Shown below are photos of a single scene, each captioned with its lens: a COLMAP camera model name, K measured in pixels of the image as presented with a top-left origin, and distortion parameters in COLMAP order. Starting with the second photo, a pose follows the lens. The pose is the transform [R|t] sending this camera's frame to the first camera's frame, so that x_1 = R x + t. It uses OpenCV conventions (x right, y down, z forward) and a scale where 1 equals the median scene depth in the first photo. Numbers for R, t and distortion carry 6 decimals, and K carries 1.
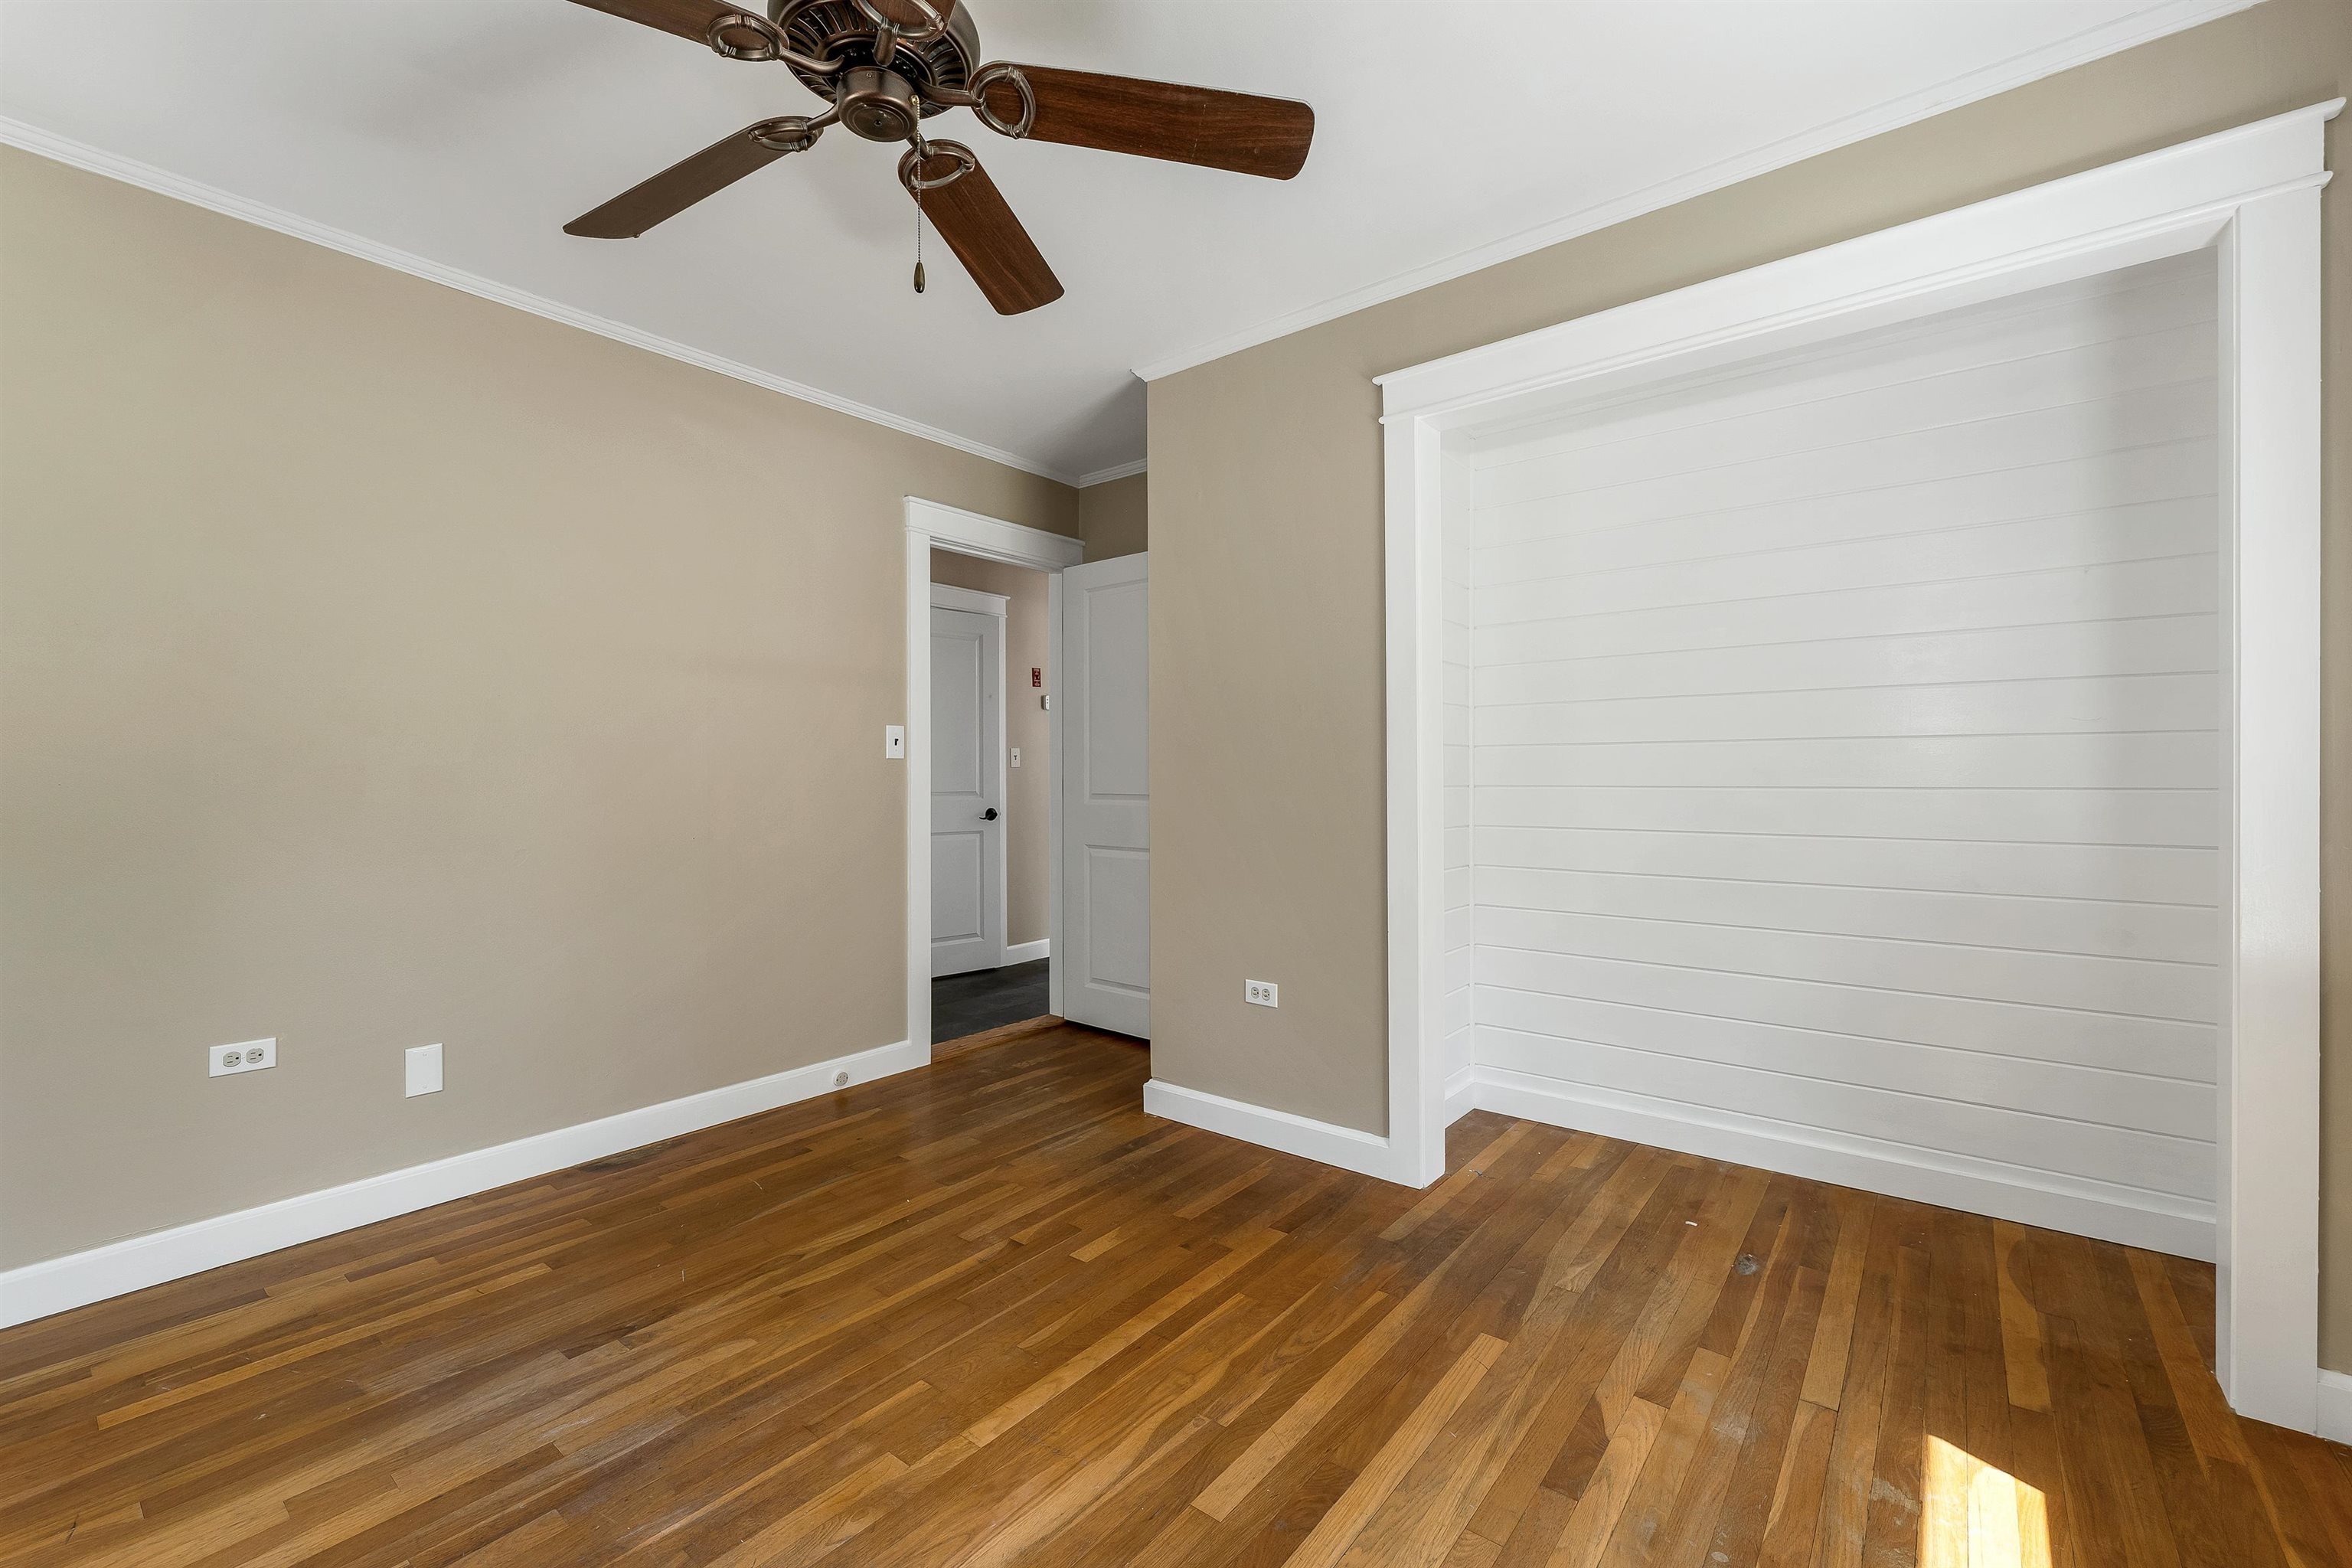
lens RADIAL K [[990.1, 0, 1176.0], [0, 990.1, 784.0], [0, 0, 1]] dist [0.016036, 0.000177]
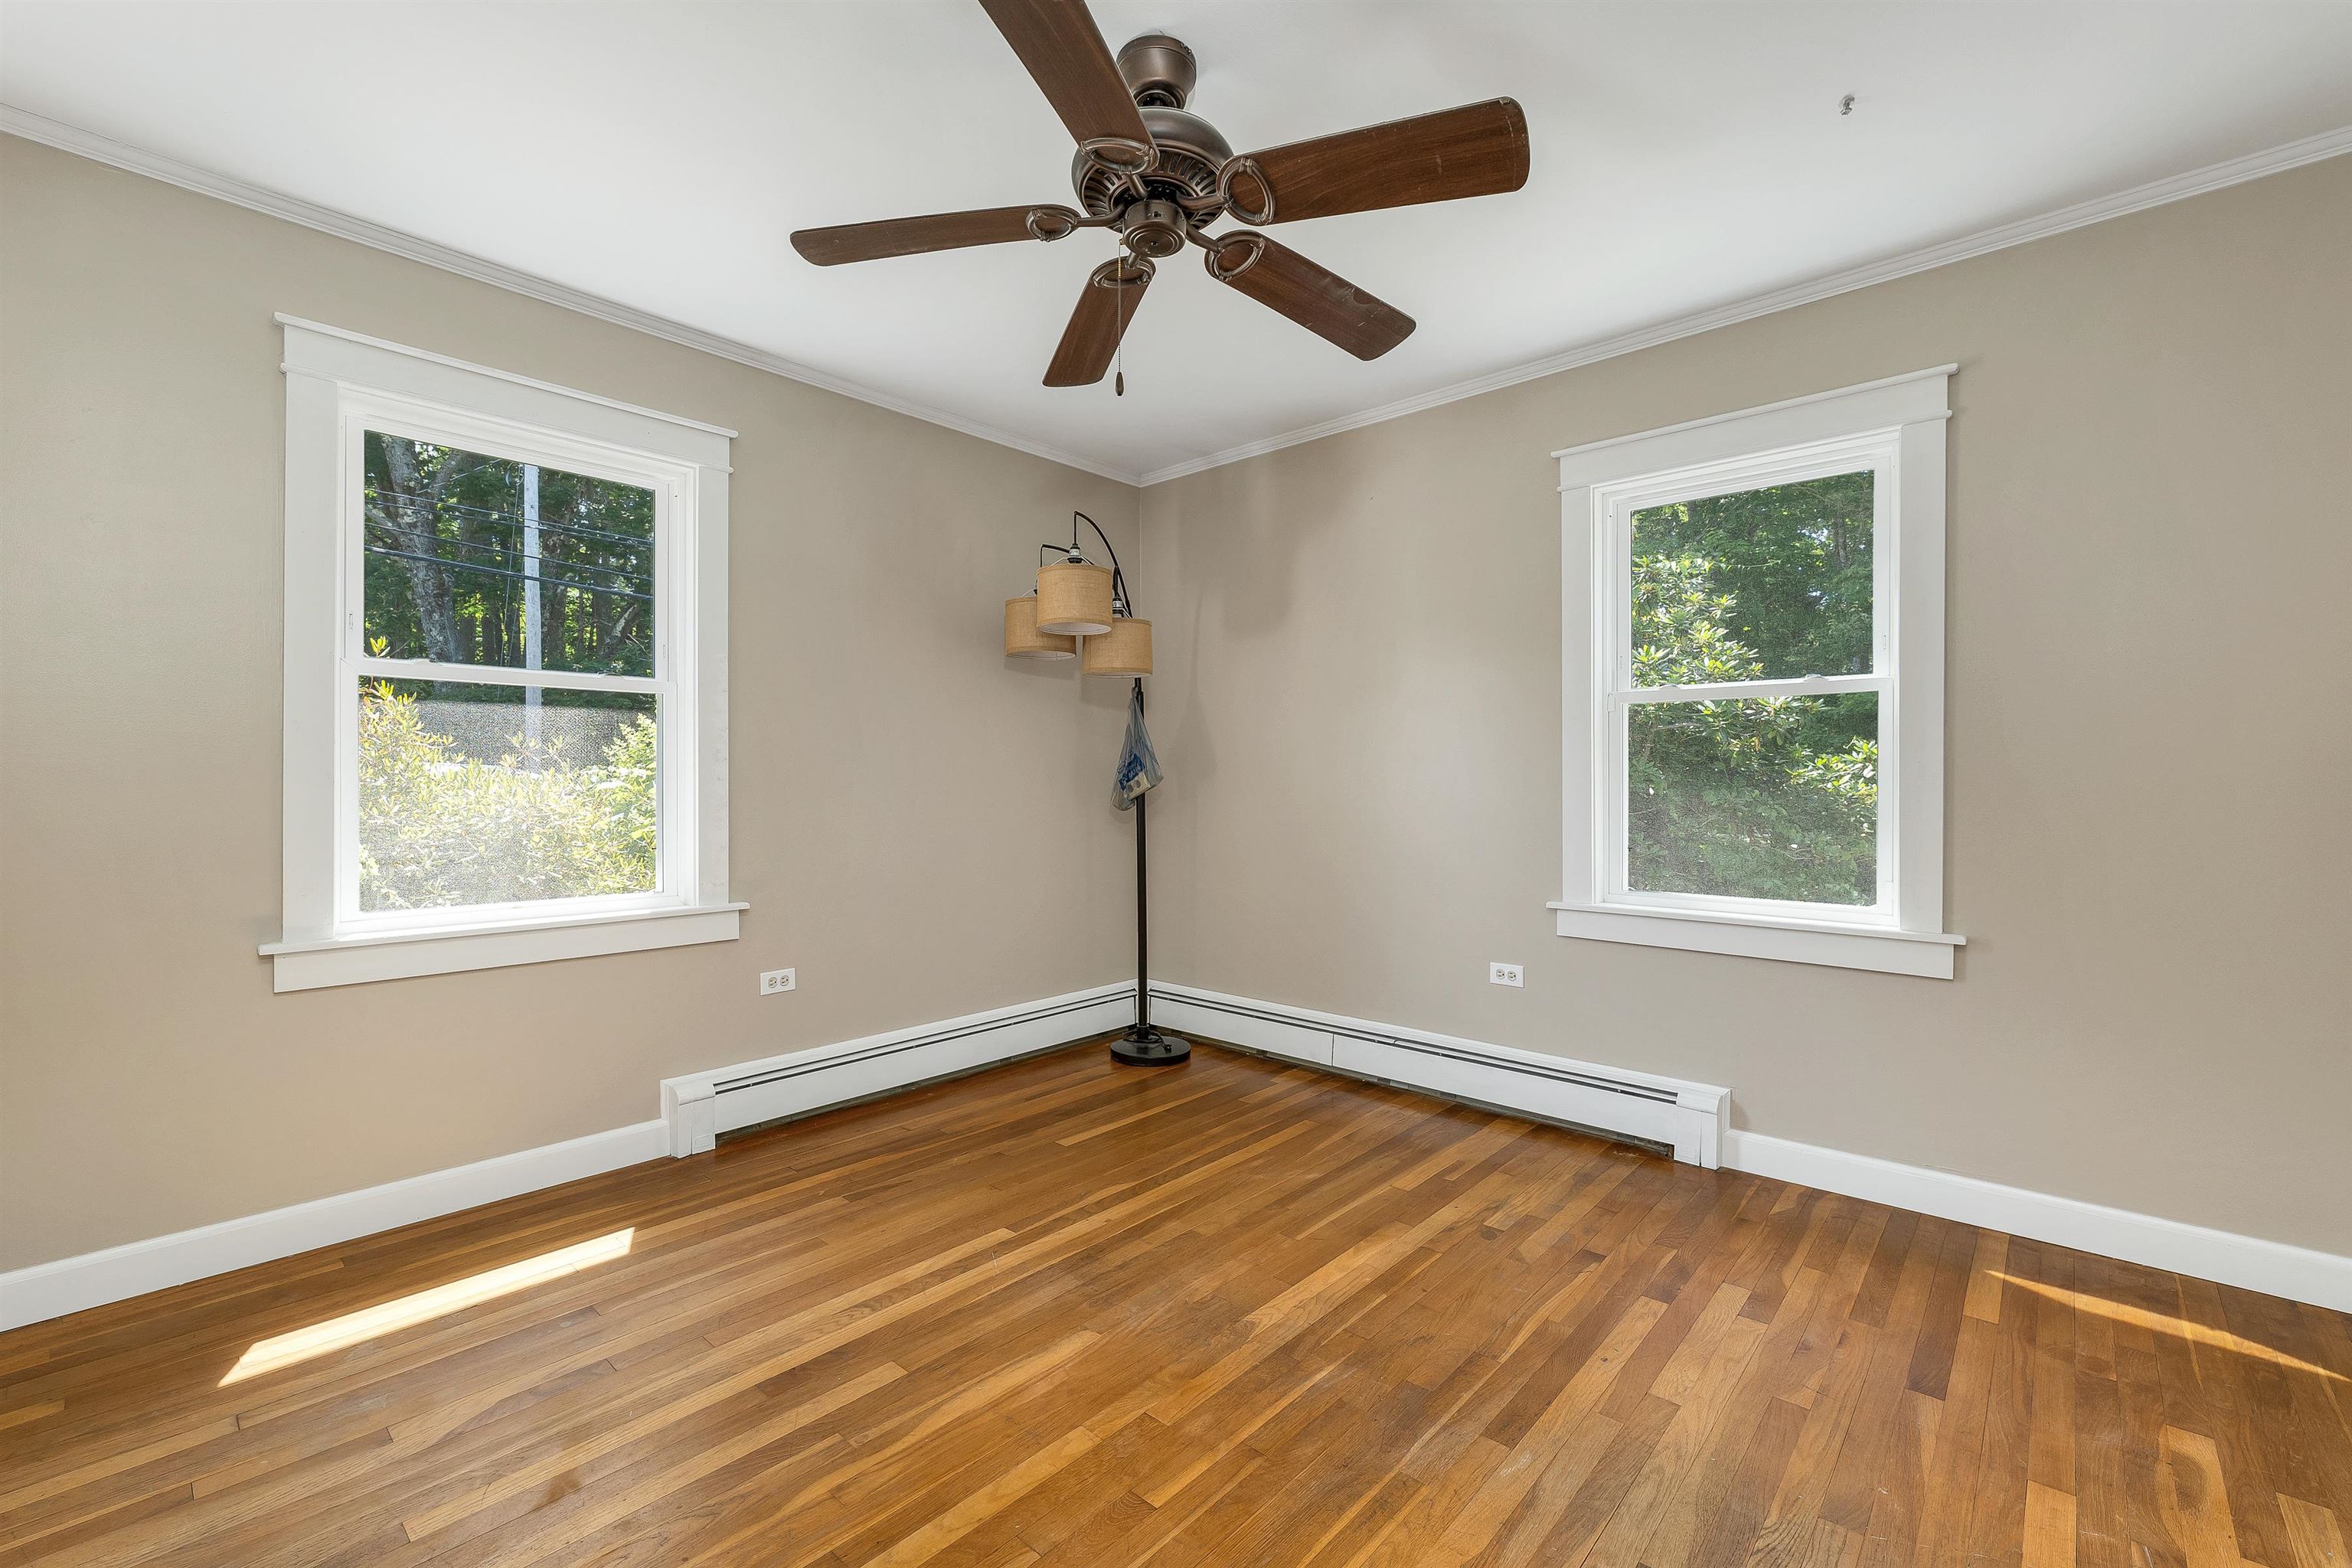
lens RADIAL K [[990.1, 0, 1176.0], [0, 990.1, 784.0], [0, 0, 1]] dist [0.016036, 0.000177]
pose [[-0.998049, 0.005722, 0.062172, -0.353343], [0.006004, 0.999973, 0.004351, -0.005056], [-0.062145, 0.004715, -0.998056, 1.973645]]
